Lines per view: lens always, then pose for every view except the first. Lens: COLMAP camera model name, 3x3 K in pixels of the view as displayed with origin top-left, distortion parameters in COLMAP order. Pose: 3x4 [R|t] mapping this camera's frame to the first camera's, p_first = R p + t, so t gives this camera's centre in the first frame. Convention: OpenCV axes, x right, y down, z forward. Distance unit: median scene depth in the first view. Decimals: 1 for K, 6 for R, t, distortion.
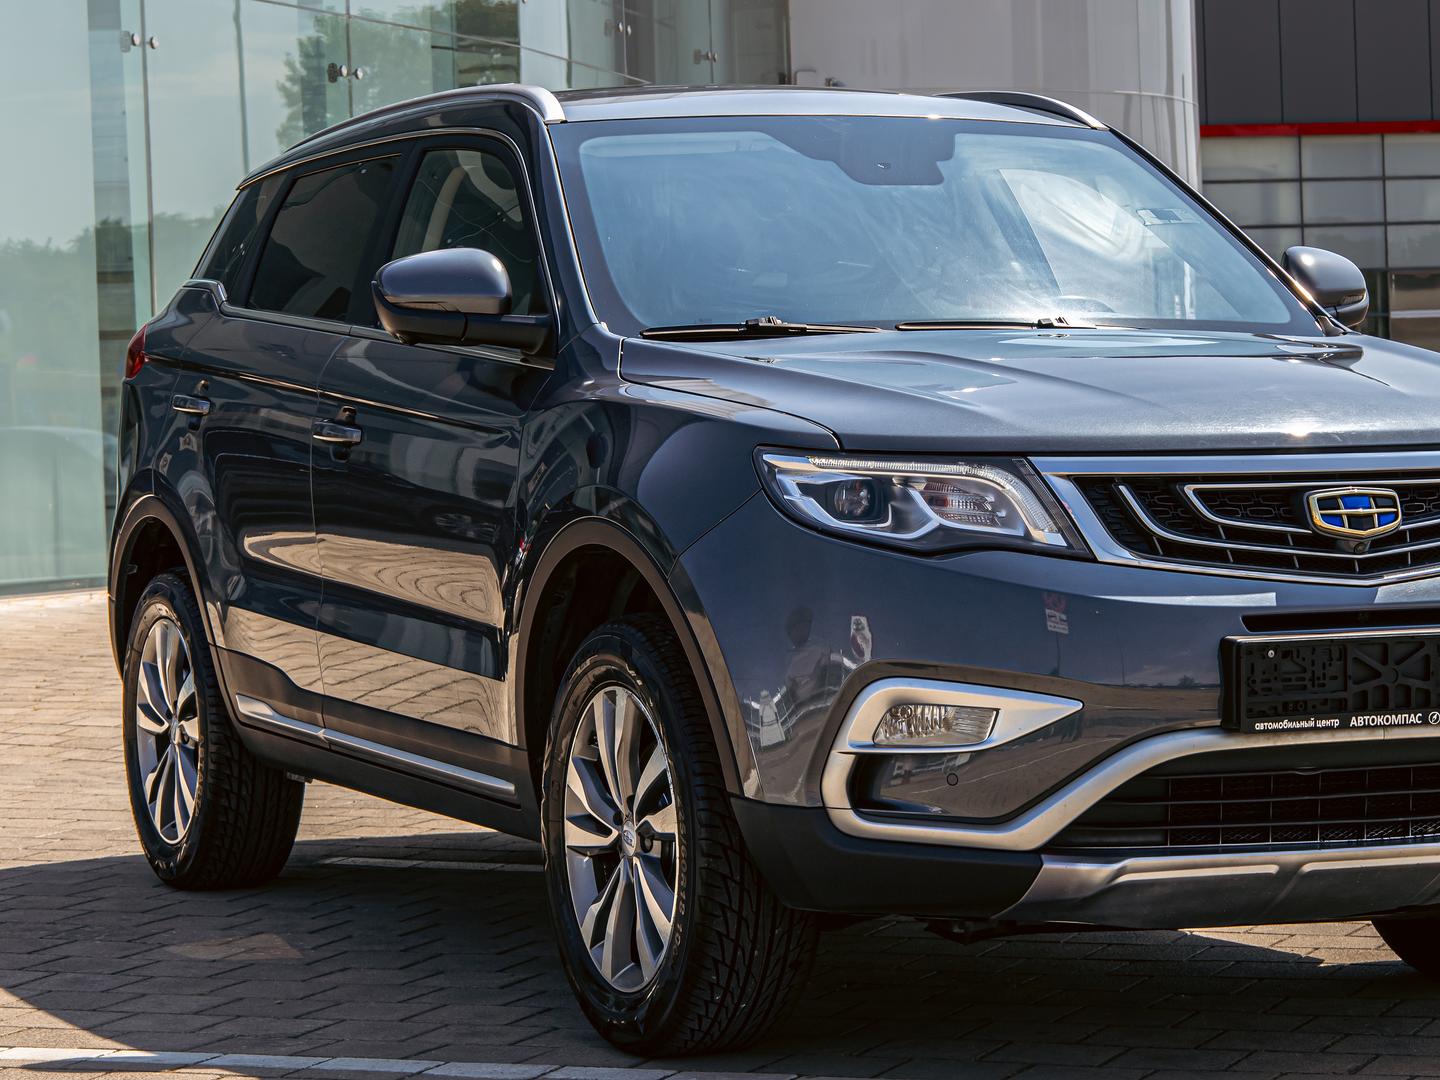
lens RADIAL K [[2744.9, 0, 720.0], [0, 2744.9, 540.0], [0, 0, 1]] dist [-0.002325, 0.031188]
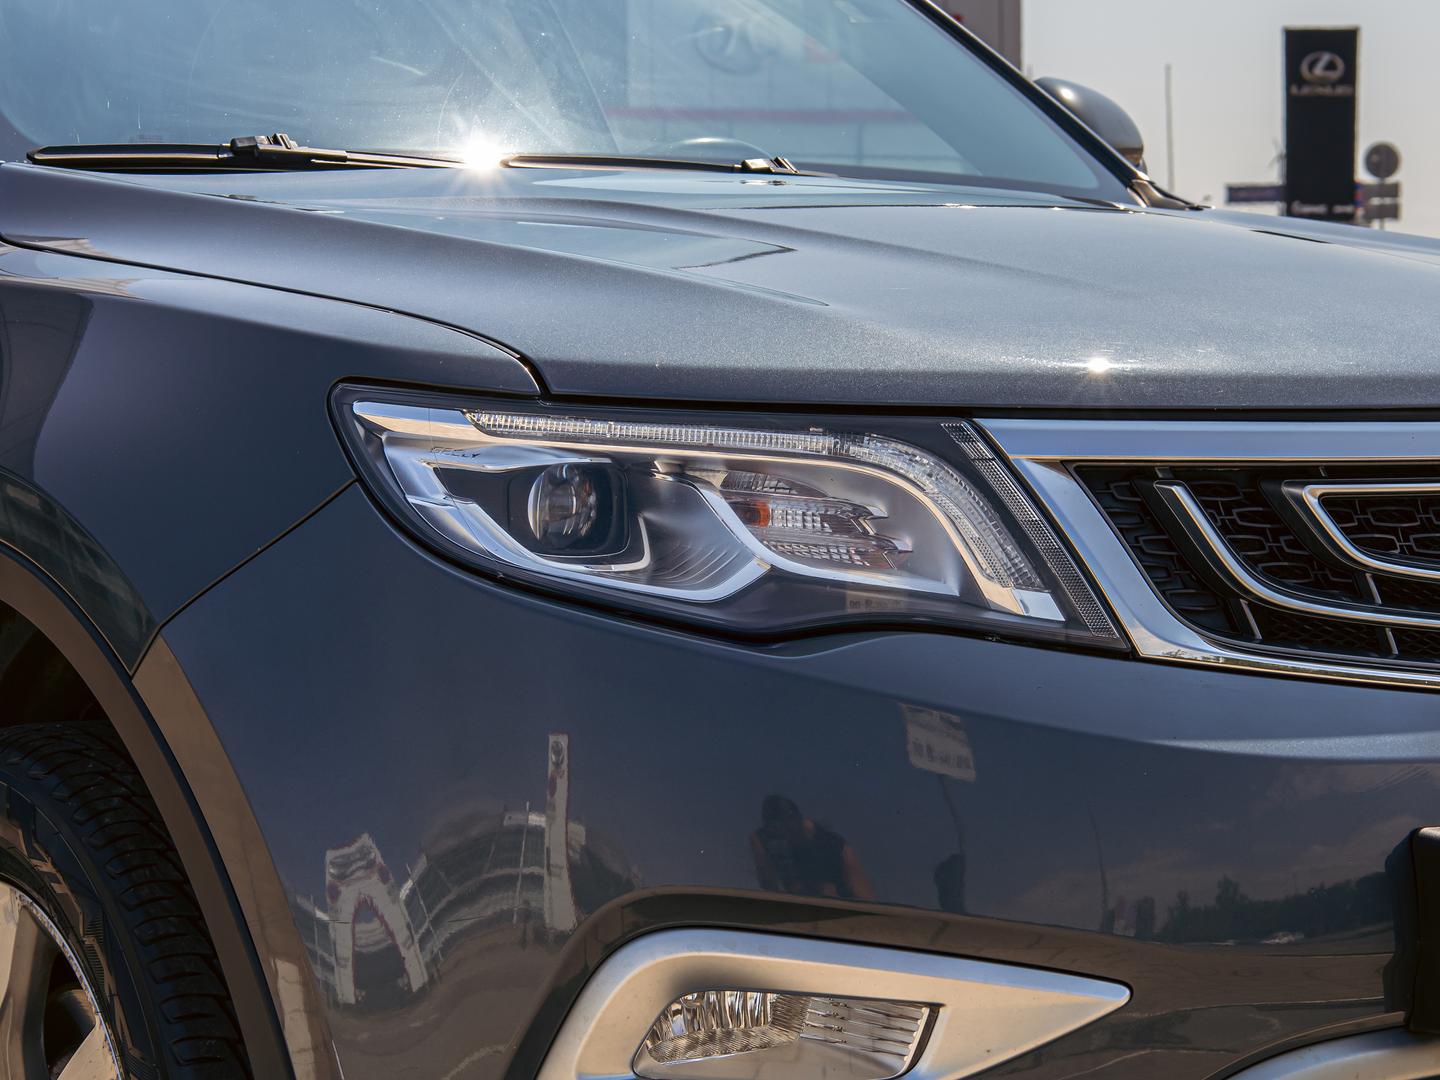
lens RADIAL K [[3391.1, 0, 719.6], [0, 3391.1, 595.3], [0, 0, 1]] dist [0.058982, 0.323095]
pose [[0.980718, 0.004456, 0.195378, -0.035034], [-0.010401, 0.999513, 0.029412, -0.017204], [-0.195152, -0.030877, 0.980287, 0.461857]]
